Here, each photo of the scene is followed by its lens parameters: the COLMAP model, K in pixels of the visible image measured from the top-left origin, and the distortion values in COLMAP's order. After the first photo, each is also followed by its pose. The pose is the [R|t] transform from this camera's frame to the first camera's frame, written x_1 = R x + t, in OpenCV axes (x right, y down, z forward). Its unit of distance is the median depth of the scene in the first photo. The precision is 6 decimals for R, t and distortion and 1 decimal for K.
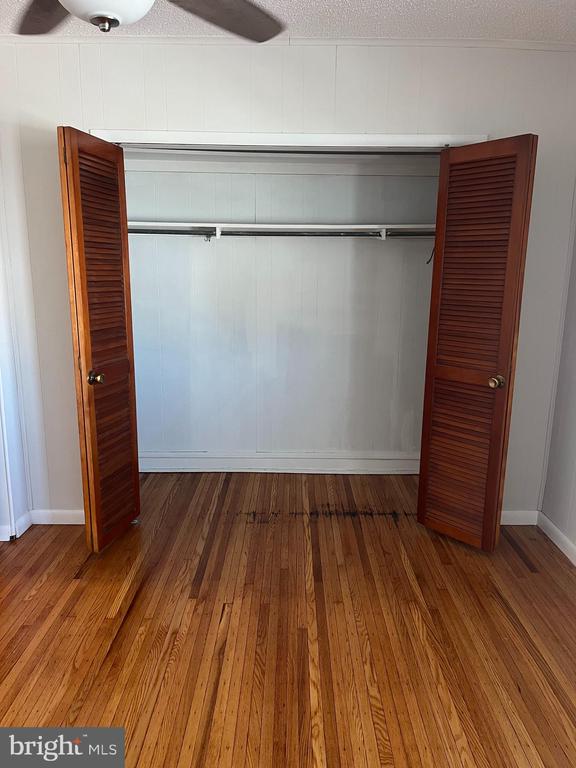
lens RADIAL K [[578.0, 0, 288.0], [0, 578.0, 384.0], [0, 0, 1]] dist [0.079856, -0.114417]
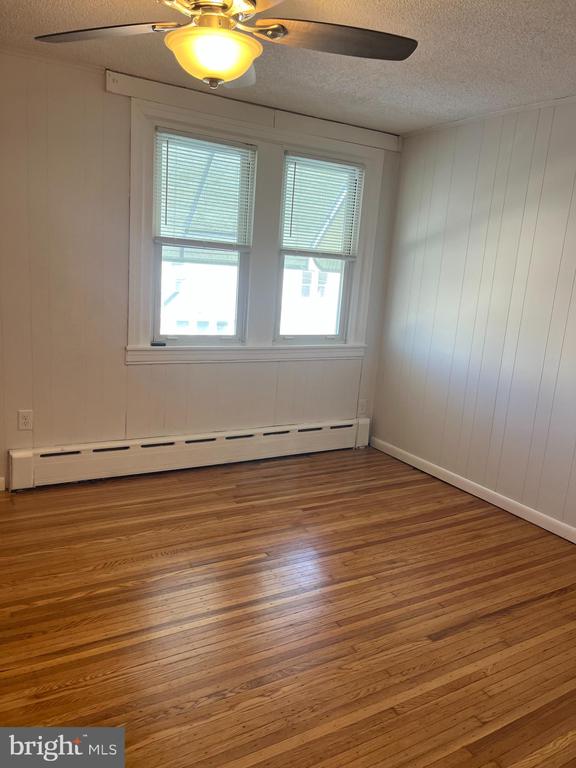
lens RADIAL K [[578.0, 0, 288.0], [0, 578.0, 384.0], [0, 0, 1]] dist [0.079856, -0.114417]
pose [[-0.498245, -0.223082, 0.837846, -1.061829], [0.104292, 0.943897, 0.313338, -0.241547], [-0.860741, 0.243500, -0.447027, 1.041030]]
